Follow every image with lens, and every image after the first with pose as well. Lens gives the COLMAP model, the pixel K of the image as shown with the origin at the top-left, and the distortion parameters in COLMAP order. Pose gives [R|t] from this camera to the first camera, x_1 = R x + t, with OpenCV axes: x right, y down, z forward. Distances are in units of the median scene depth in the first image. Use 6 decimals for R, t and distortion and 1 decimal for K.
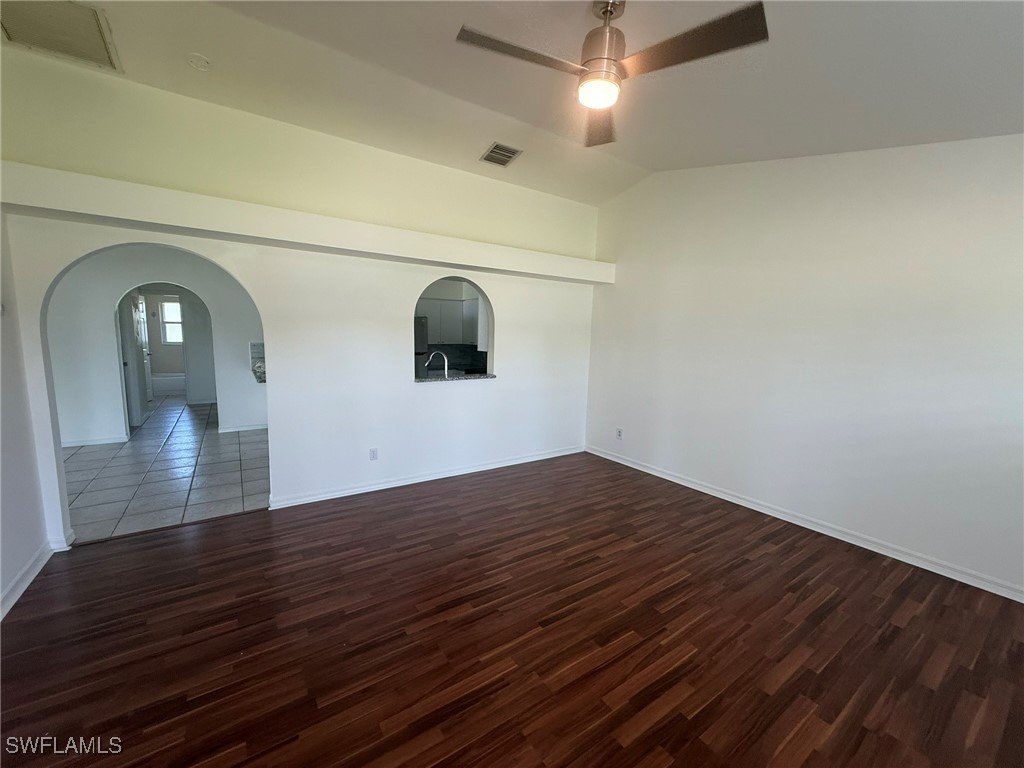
lens RADIAL K [[408.2, 0, 476.7], [0, 408.2, 380.2], [0, 0, 1]] dist [0.001621, 0.000235]
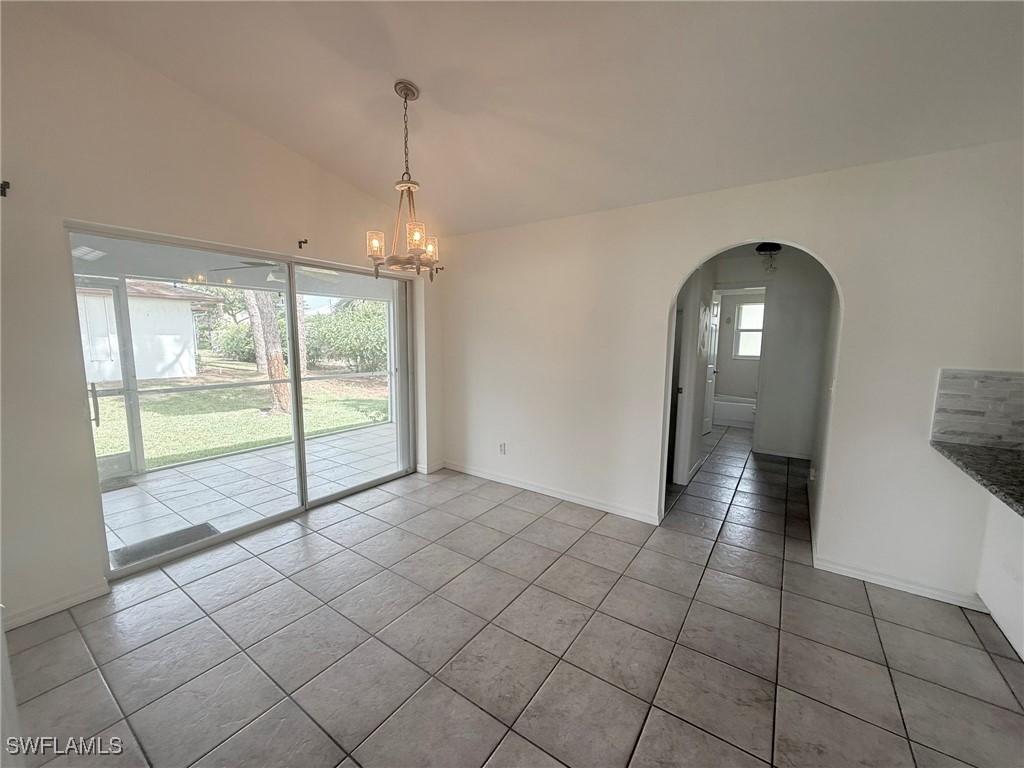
lens RADIAL K [[408.2, 0, 476.7], [0, 408.2, 380.2], [0, 0, 1]] dist [0.001621, 0.000235]
pose [[0.352324, 0.091733, -0.931371, -0.230332], [-0.117746, 0.991622, 0.053125, -0.033184], [0.928441, 0.090948, 0.360173, 0.293147]]
